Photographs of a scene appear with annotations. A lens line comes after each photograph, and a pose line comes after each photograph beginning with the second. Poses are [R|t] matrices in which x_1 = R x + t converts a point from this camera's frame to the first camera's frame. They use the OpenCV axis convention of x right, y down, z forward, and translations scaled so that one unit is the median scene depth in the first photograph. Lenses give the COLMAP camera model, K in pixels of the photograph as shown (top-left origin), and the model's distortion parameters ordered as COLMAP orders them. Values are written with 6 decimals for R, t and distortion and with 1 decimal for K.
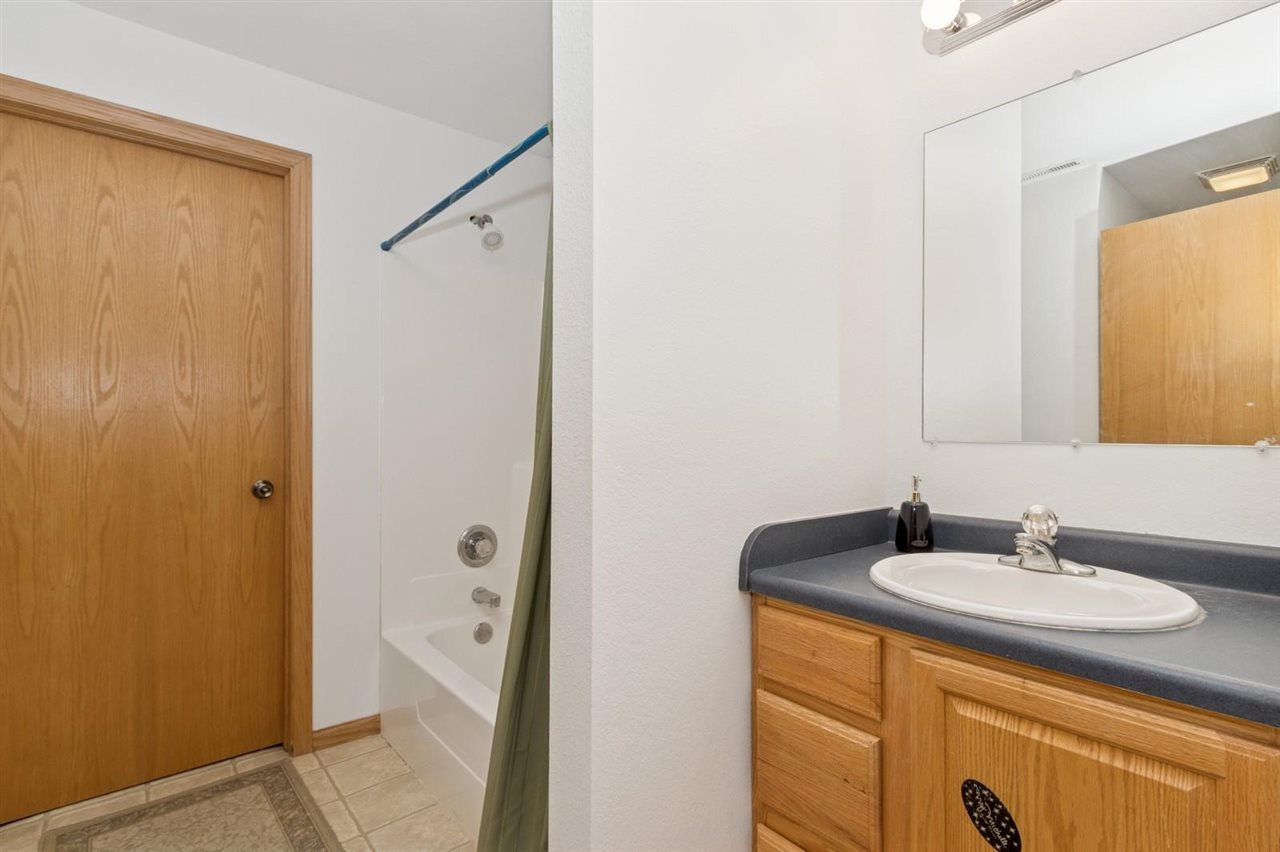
lens RADIAL K [[595.5, 0, 634.4], [0, 595.5, 428.8], [0, 0, 1]] dist [0.004039, -0.000100]
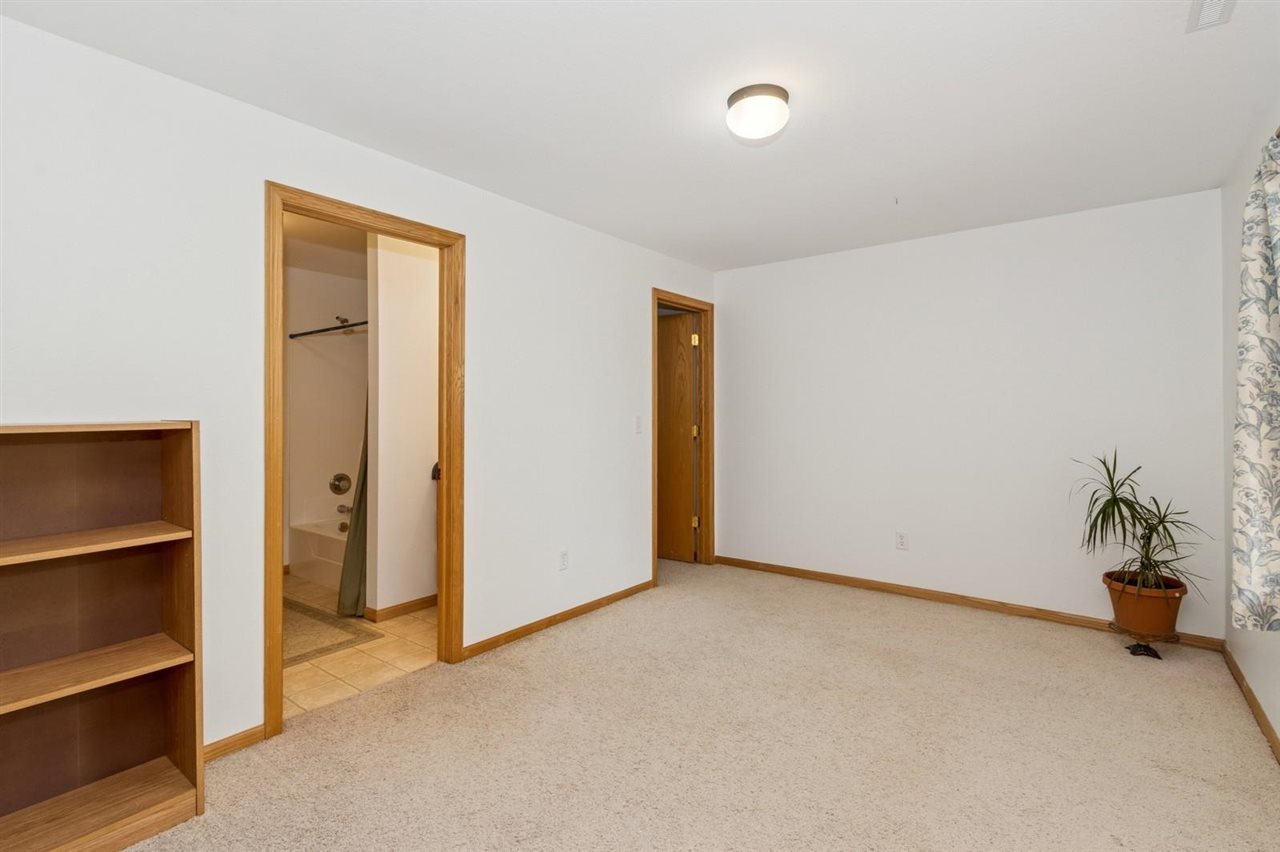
lens RADIAL K [[595.5, 0, 634.4], [0, 595.5, 428.8], [0, 0, 1]] dist [0.004039, -0.000100]
pose [[0.981227, 0.003949, 0.192818, 0.325161], [-0.004478, 0.999987, 0.002307, 0.000802], [-0.192806, -0.003127, 0.981232, -1.174971]]
